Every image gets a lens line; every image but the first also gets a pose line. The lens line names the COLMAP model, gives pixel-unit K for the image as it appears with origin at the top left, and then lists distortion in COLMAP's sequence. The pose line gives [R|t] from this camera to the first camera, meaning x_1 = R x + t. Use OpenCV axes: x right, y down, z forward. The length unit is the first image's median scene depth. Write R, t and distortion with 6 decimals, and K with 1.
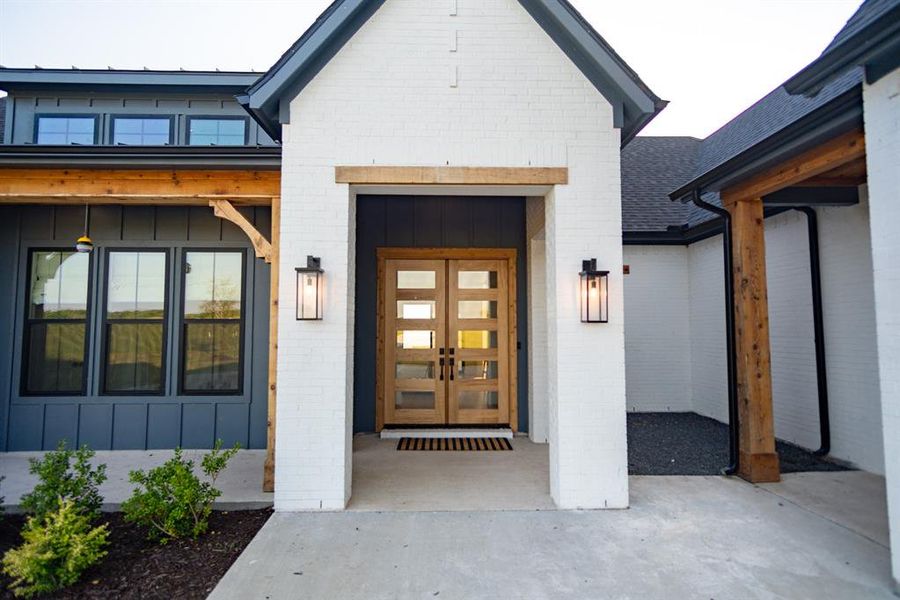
lens RADIAL K [[481.6, 0, 450.2], [0, 481.6, 303.4], [0, 0, 1]] dist [-0.000030, 0.001875]
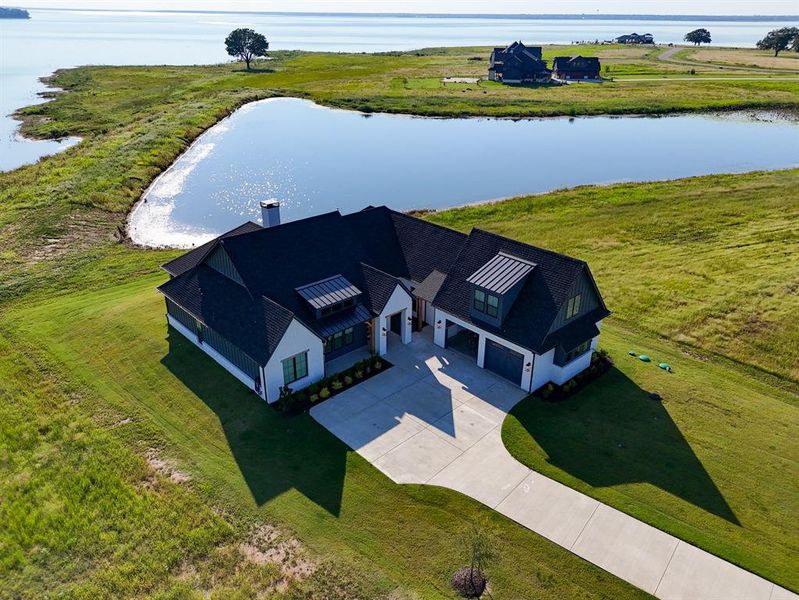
lens RADIAL K [[592.1, 0, 400.2], [0, 592.1, 298.1], [0, 0, 1]] dist [0.048958, -0.041437]
pose [[0.741367, -0.285210, 0.607479, -4.256168], [-0.045260, 0.881889, 0.469280, -3.708448], [-0.669572, -0.375403, 0.640895, -3.786470]]
